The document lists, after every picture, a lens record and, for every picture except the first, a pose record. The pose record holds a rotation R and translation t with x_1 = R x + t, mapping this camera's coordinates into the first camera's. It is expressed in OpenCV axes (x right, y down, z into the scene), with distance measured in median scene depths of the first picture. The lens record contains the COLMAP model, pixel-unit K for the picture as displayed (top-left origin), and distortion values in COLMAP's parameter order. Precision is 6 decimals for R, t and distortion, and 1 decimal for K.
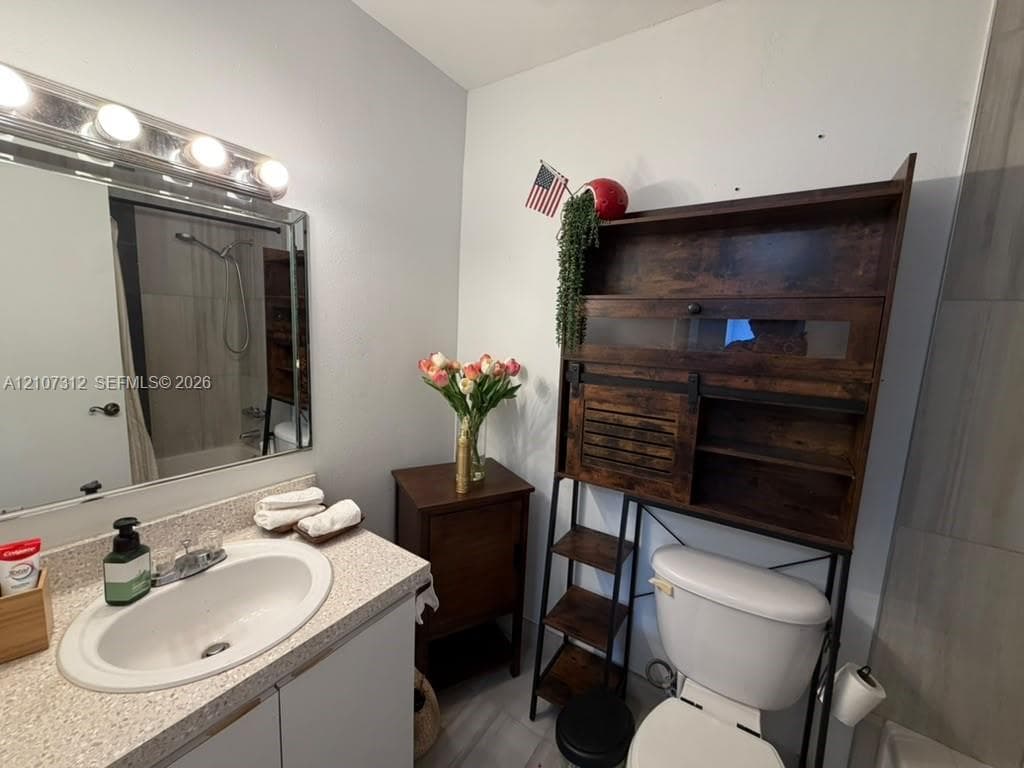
lens RADIAL K [[406.3, 0, 512.0], [0, 406.3, 384.0], [0, 0, 1]] dist [-0.001855, -0.000330]
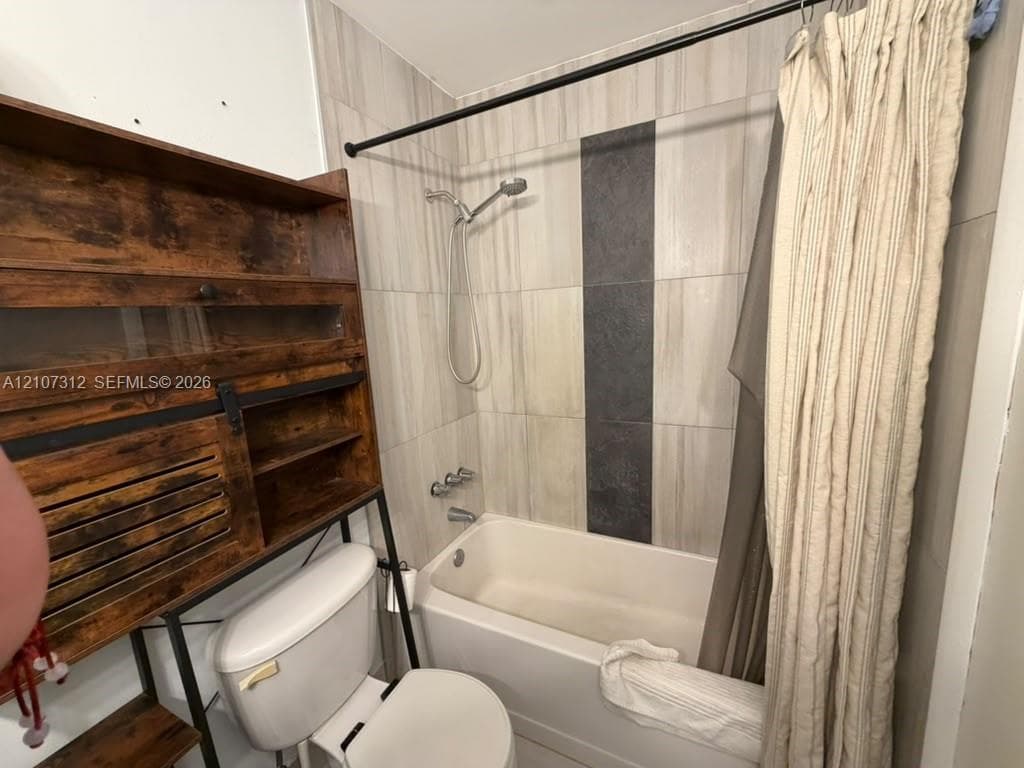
lens RADIAL K [[406.3, 0, 512.0], [0, 406.3, 384.0], [0, 0, 1]] dist [-0.001855, -0.000330]
pose [[-0.130503, -0.200190, 0.971027, -0.301934], [0.179560, 0.958434, 0.221726, -0.086463], [-0.975052, 0.203293, -0.089132, 0.535113]]
